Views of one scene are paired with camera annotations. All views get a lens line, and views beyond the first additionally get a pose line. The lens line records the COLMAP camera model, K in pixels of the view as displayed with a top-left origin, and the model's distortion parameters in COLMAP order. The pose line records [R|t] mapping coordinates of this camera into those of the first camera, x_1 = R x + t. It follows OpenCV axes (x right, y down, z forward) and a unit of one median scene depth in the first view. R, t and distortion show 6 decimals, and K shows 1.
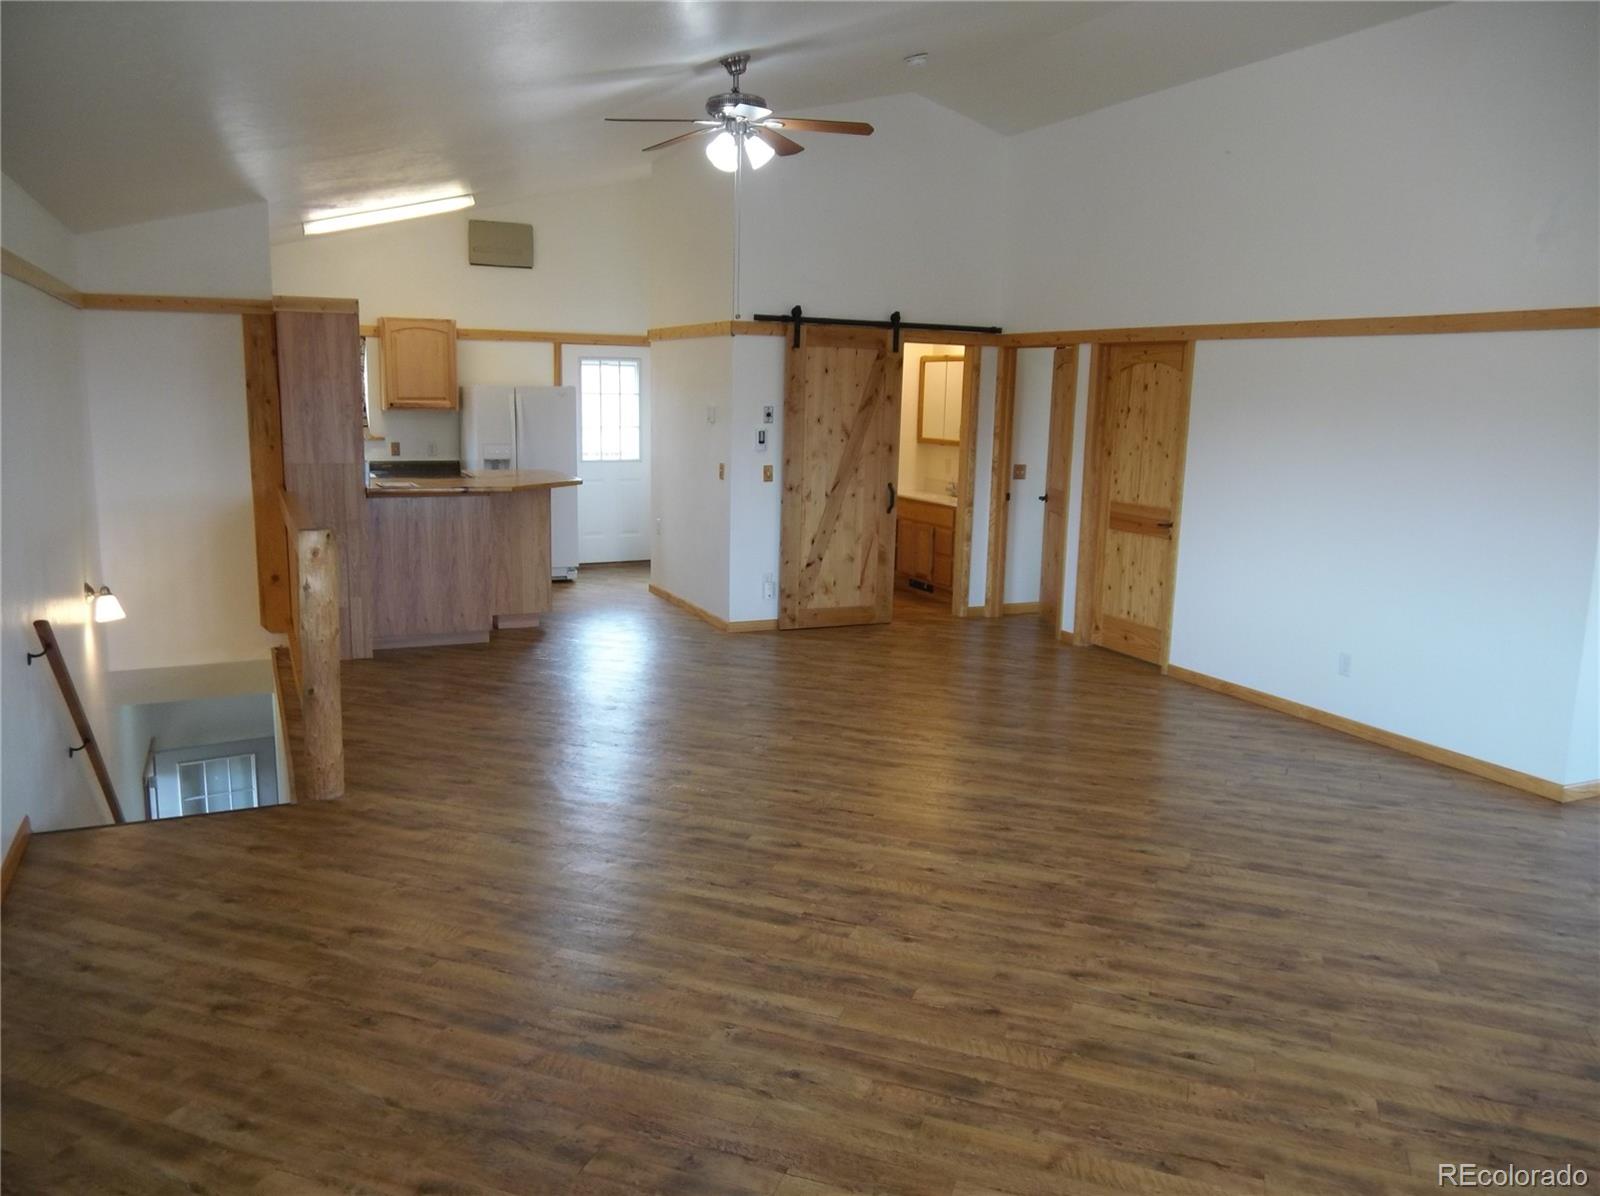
lens RADIAL K [[1205.6, 0, 802.2], [0, 1205.6, 580.8], [0, 0, 1]] dist [0.007367, 0.000137]
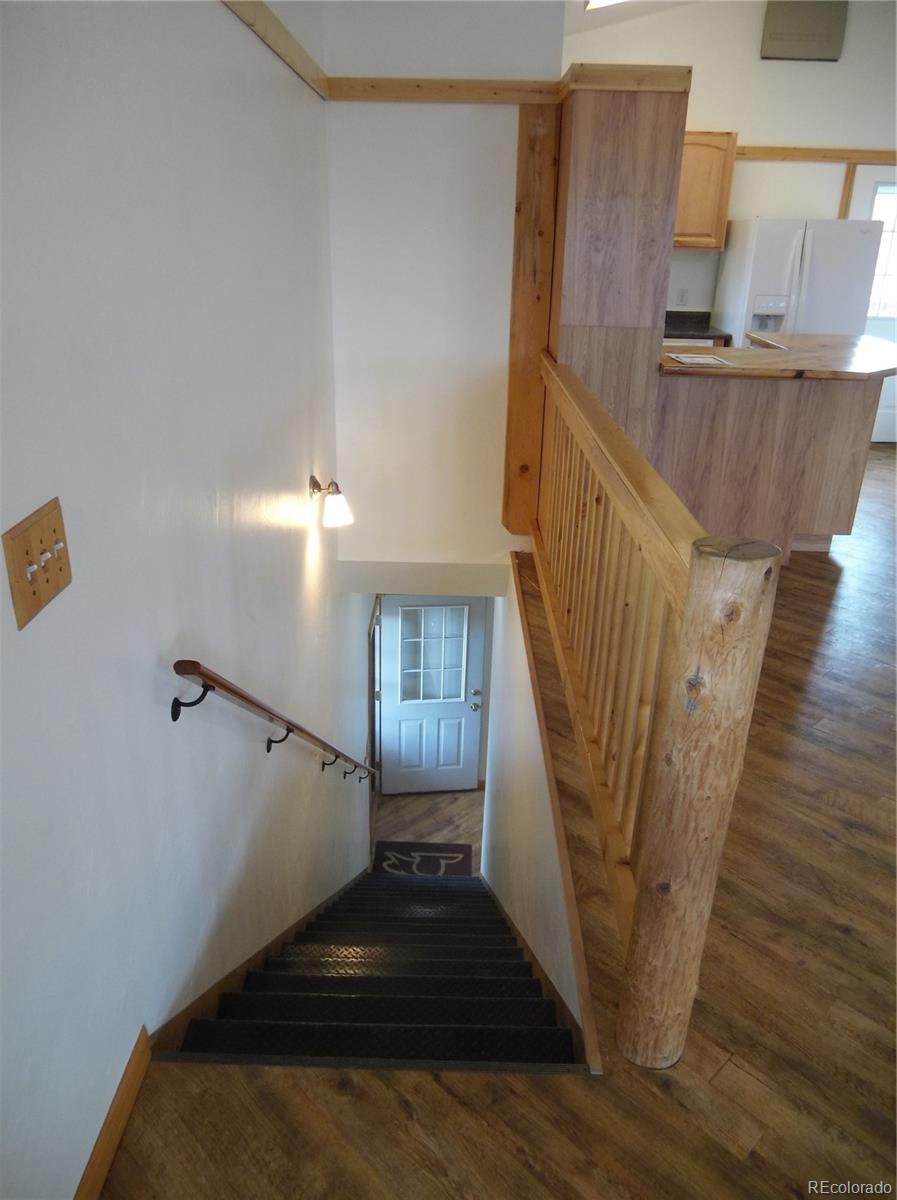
lens RADIAL K [[904.2, 0, 440.9], [0, 904.2, 584.2], [0, 0, 1]] dist [0.007367, 0.000137]
pose [[0.900634, 0.164729, -0.402147, -0.272082], [-0.077050, 0.971242, 0.225284, -0.068302], [0.427693, -0.171913, 0.887426, 0.507015]]
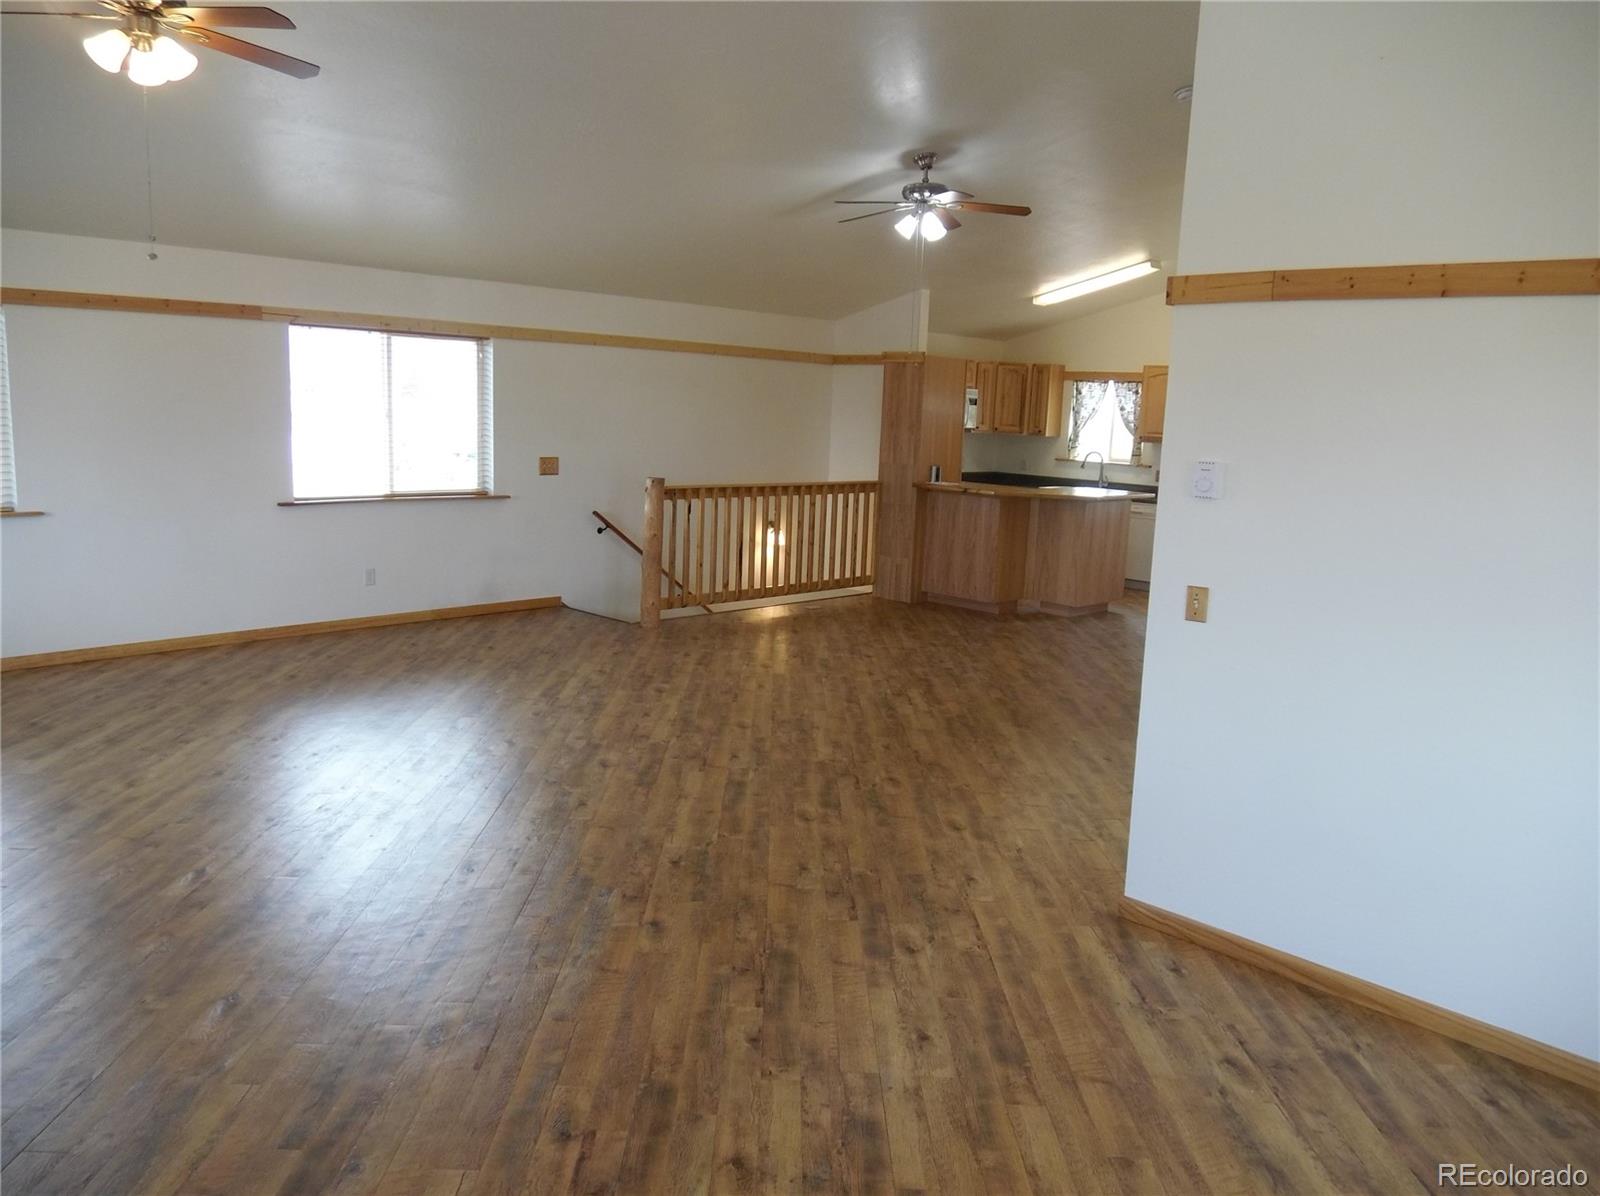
lens RADIAL K [[1205.6, 0, 799.3], [0, 1205.6, 595.3], [0, 0, 1]] dist [0.007367, 0.000137]
pose [[0.356452, 0.138134, -0.924046, 1.030369], [-0.181618, 0.980389, 0.076497, -0.034730], [0.916492, 0.140556, 0.374549, 0.404431]]
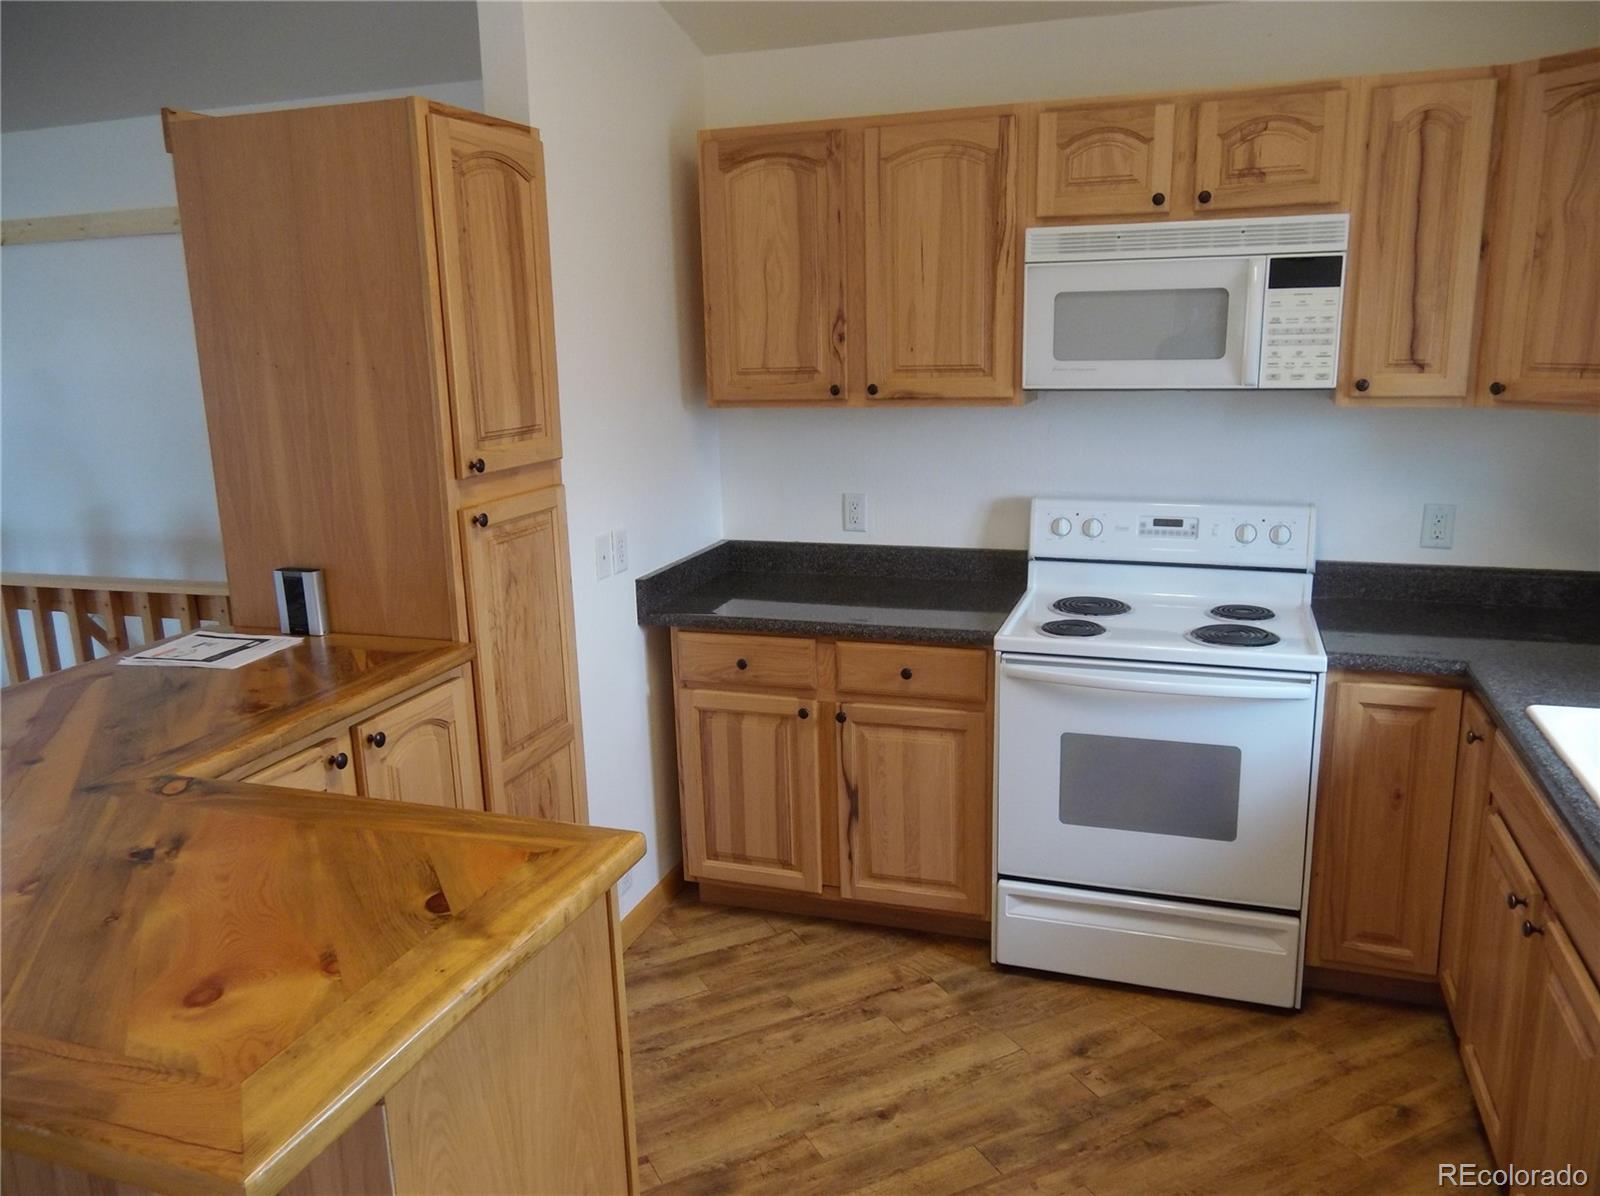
lens RADIAL K [[1205.6, 0, 800.0], [0, 1205.6, 596.1], [0, 0, 1]] dist [0.007367, 0.000137]
pose [[-0.690496, 0.157291, -0.706027, -0.243216], [-0.107000, 0.943122, 0.314757, -0.248304], [0.715378, 0.292884, -0.634392, 1.521153]]
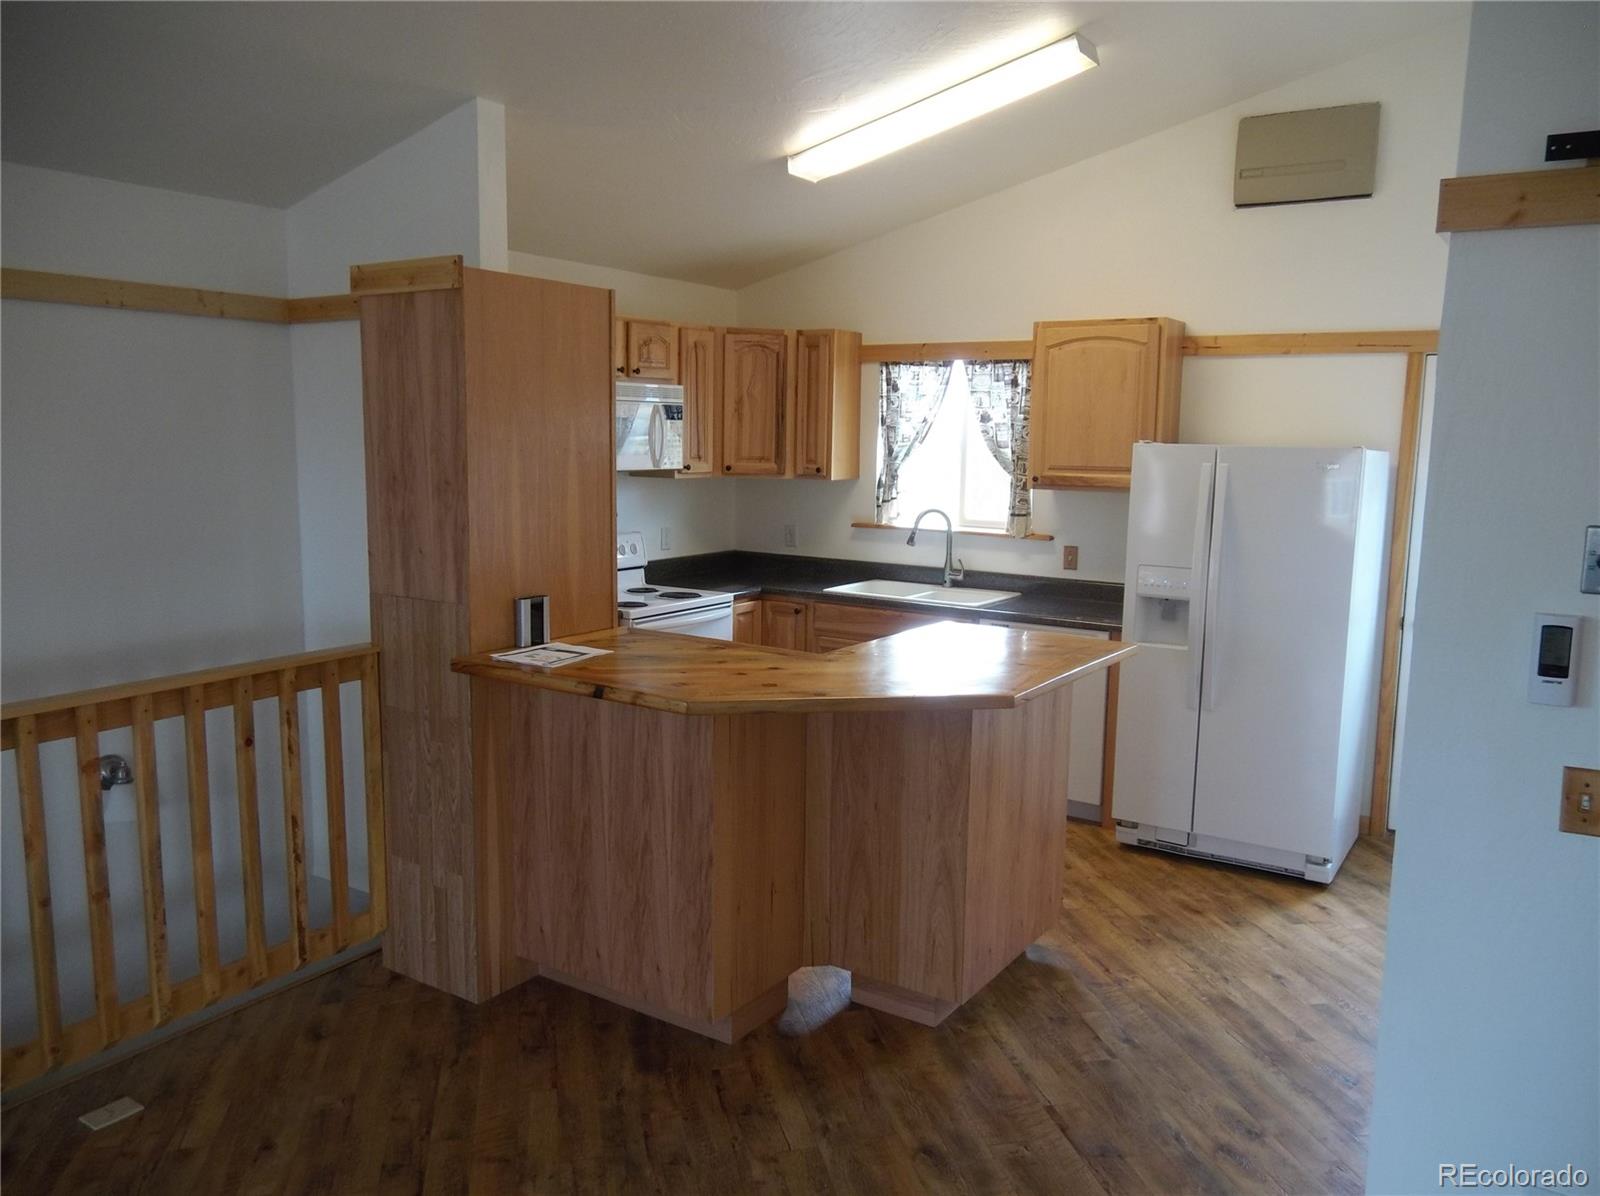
lens RADIAL K [[1205.6, 0, 807.1], [0, 1205.6, 602.7], [0, 0, 1]] dist [0.007367, 0.000137]
pose [[0.526489, 0.107110, -0.843408, 0.117070], [-0.137904, 0.989654, 0.039597, -0.151035], [0.838923, 0.095462, 0.535813, 0.960119]]
